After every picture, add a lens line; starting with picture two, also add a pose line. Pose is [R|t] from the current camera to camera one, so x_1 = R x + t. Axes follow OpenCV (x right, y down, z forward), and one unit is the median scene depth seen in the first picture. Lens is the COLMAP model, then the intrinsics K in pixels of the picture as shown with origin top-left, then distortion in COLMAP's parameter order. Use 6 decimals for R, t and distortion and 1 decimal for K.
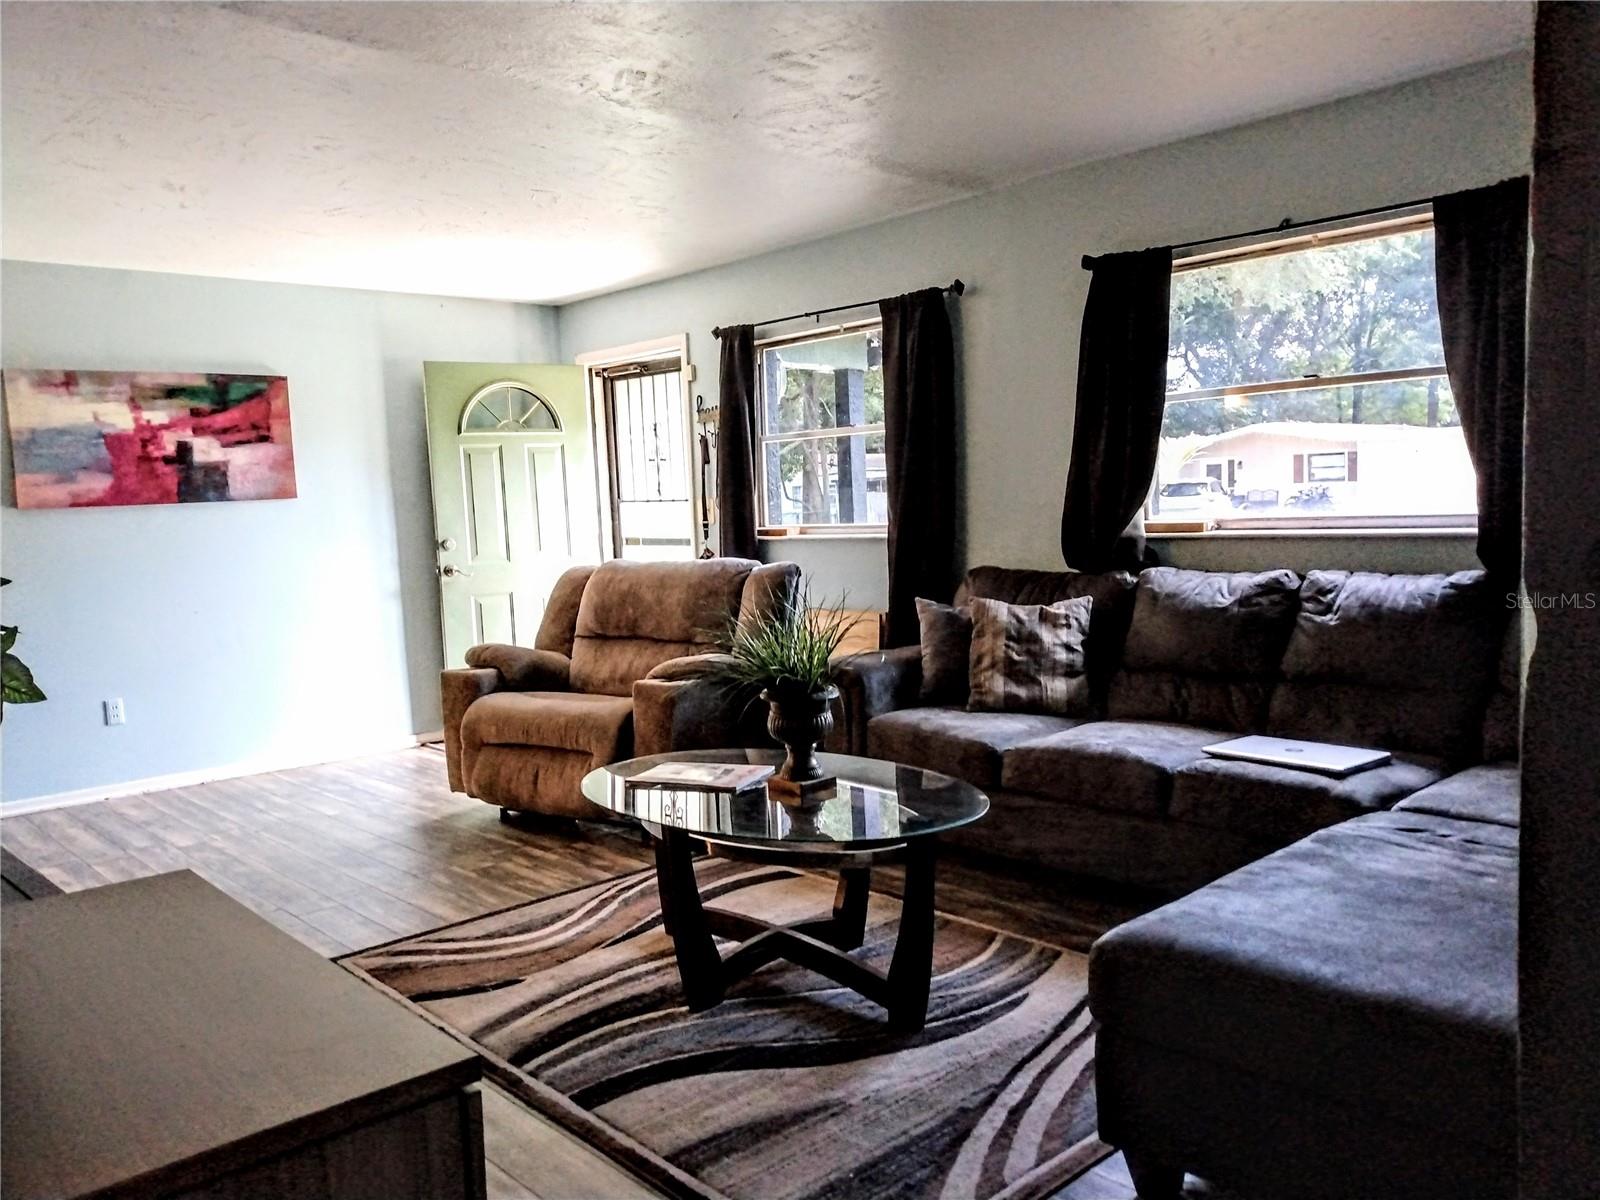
lens RADIAL K [[1245.3, 0, 800.0], [0, 1245.3, 600.0], [0, 0, 1]] dist [-0.005243, -0.005894]
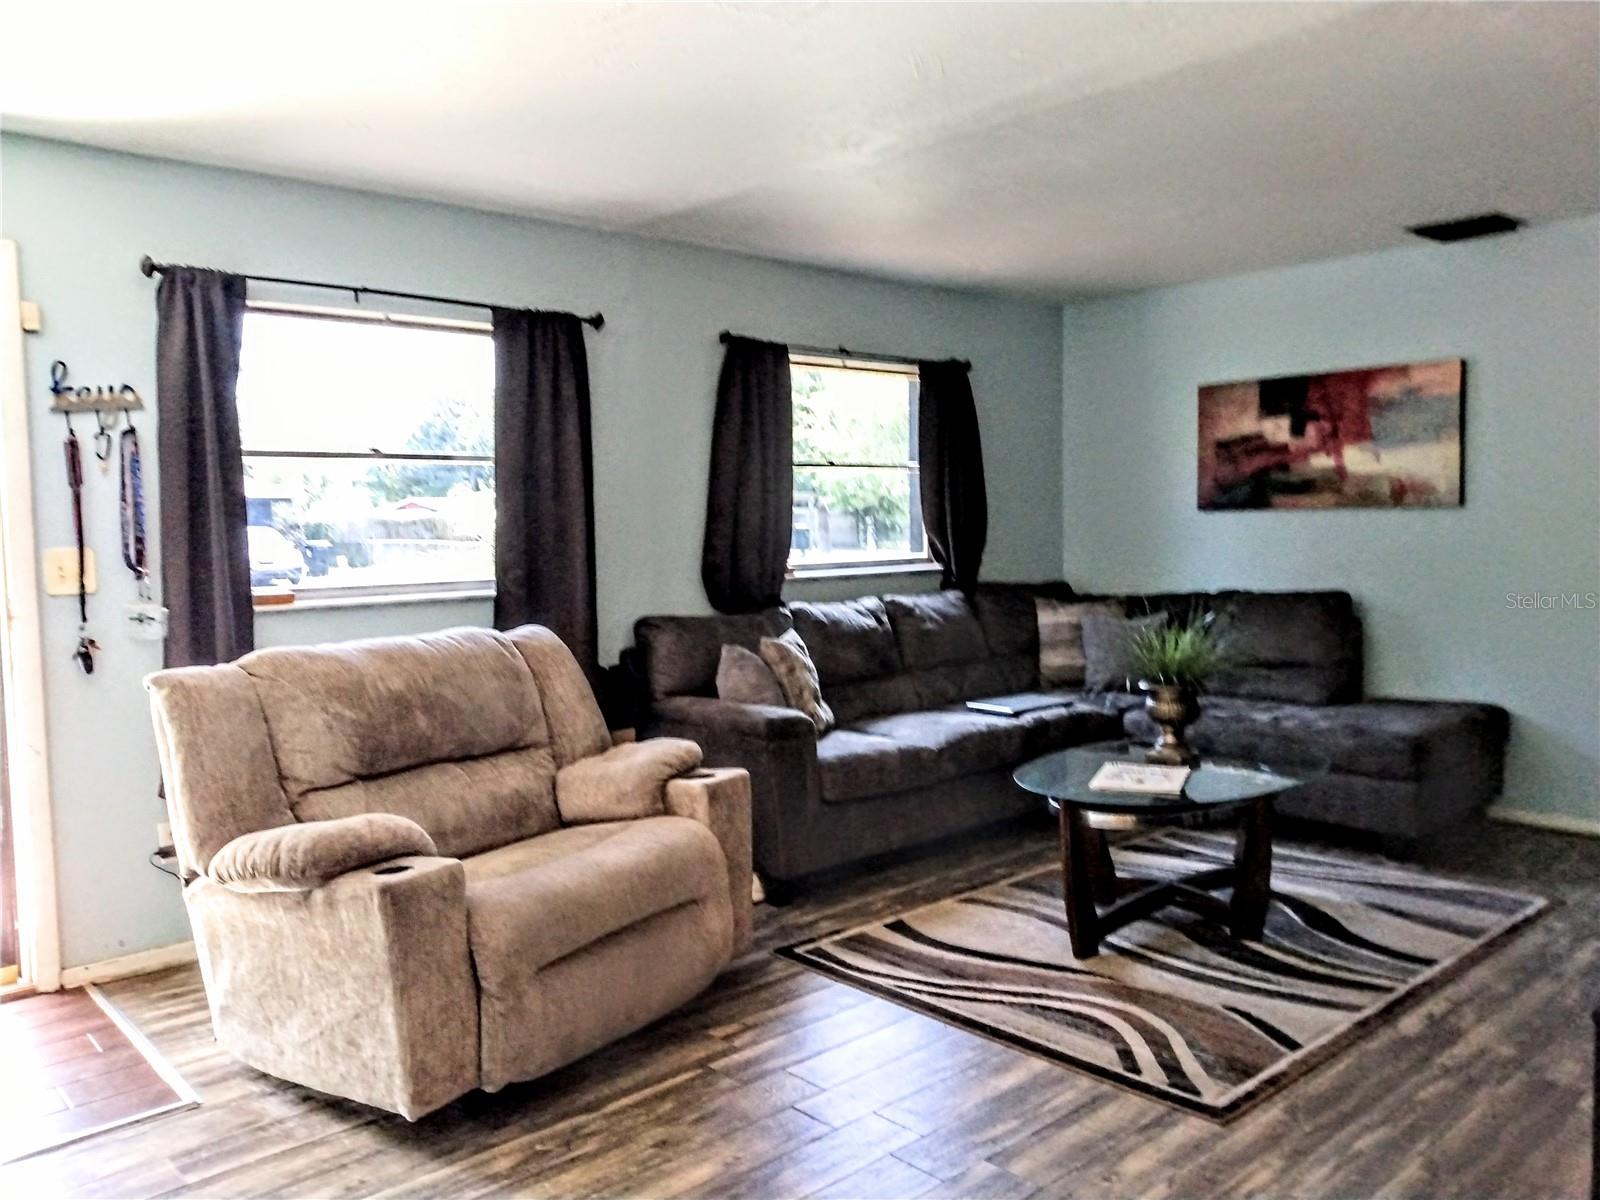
lens RADIAL K [[1245.3, 0, 800.0], [0, 1245.3, 600.0], [0, 0, 1]] dist [-0.005243, -0.005894]
pose [[-0.006613, -0.012357, 0.999902, -1.062427], [0.106414, 0.994237, 0.012991, -0.053069], [-0.994300, 0.106489, -0.005260, 1.158413]]
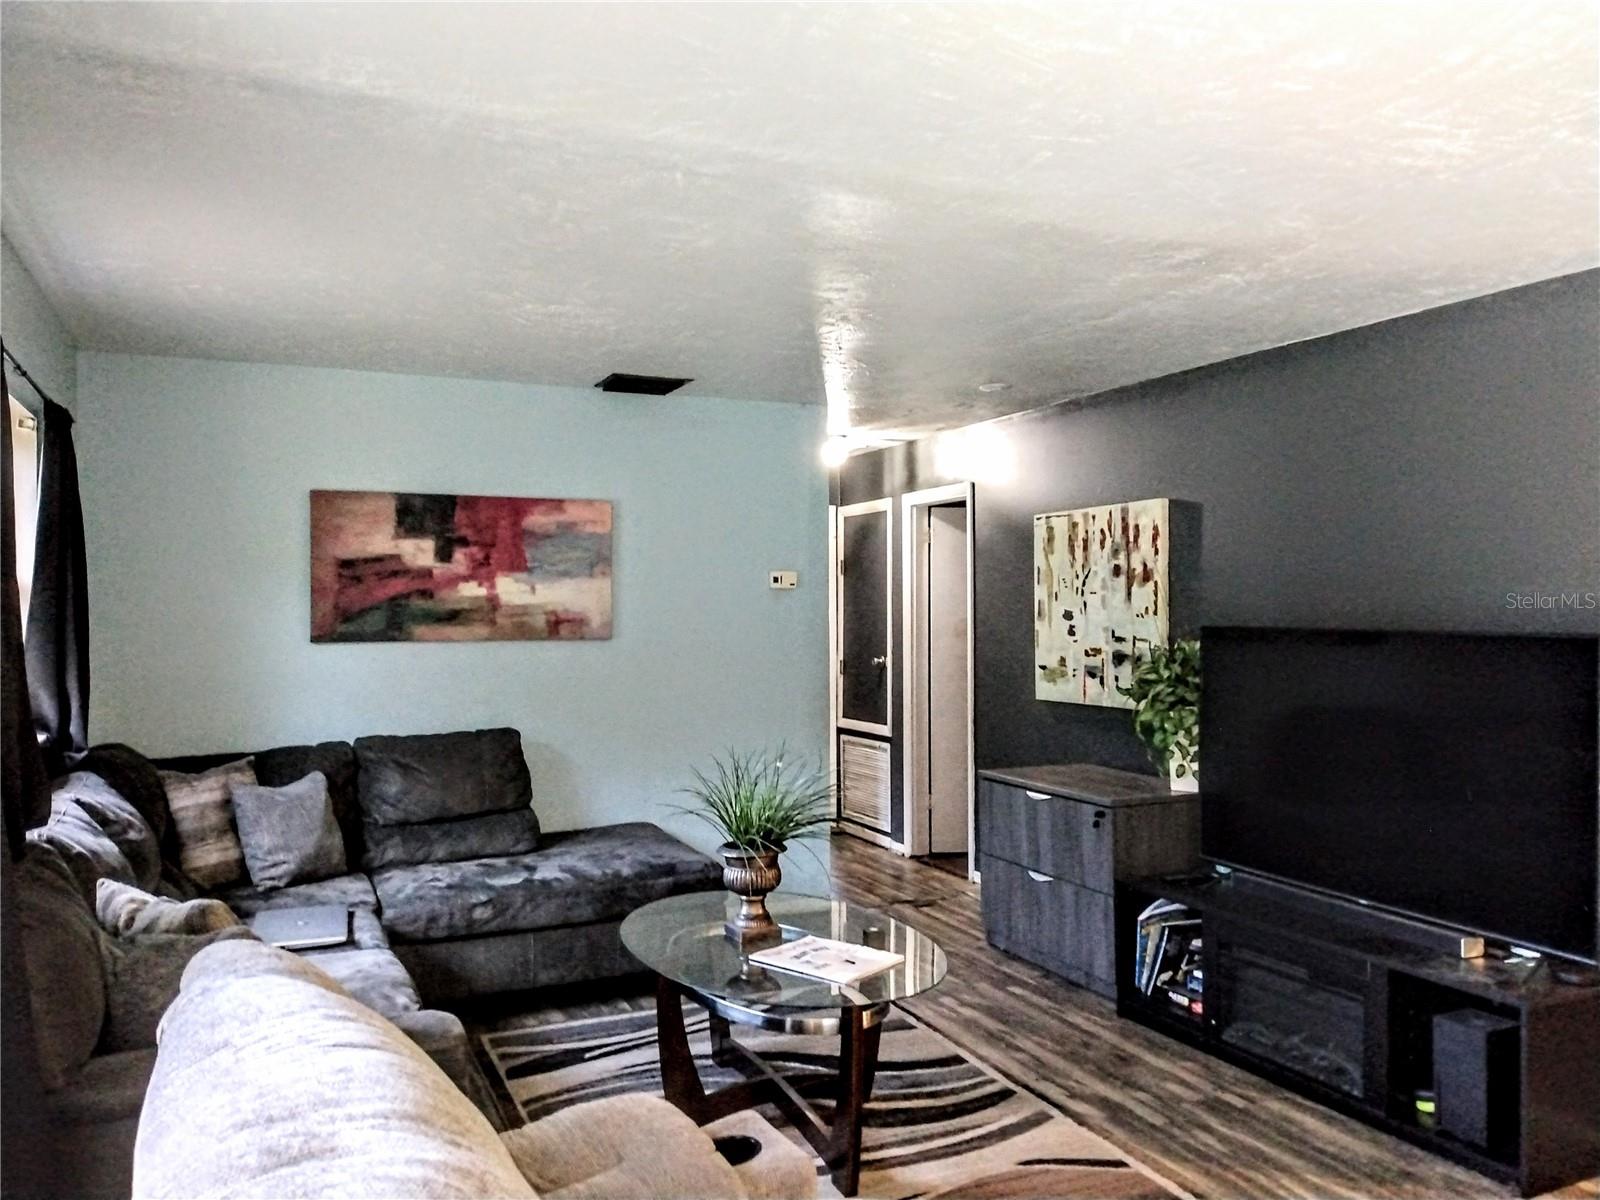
lens RADIAL K [[1226.4, 0, 800.0], [0, 1226.4, 600.0], [0, 0, 1]] dist [-0.001923, -0.005103]
pose [[-0.957182, 0.051647, 0.284843, -0.313279], [0.072217, 0.995448, 0.062187, -0.179265], [-0.280334, 0.080095, -0.956555, 1.710552]]
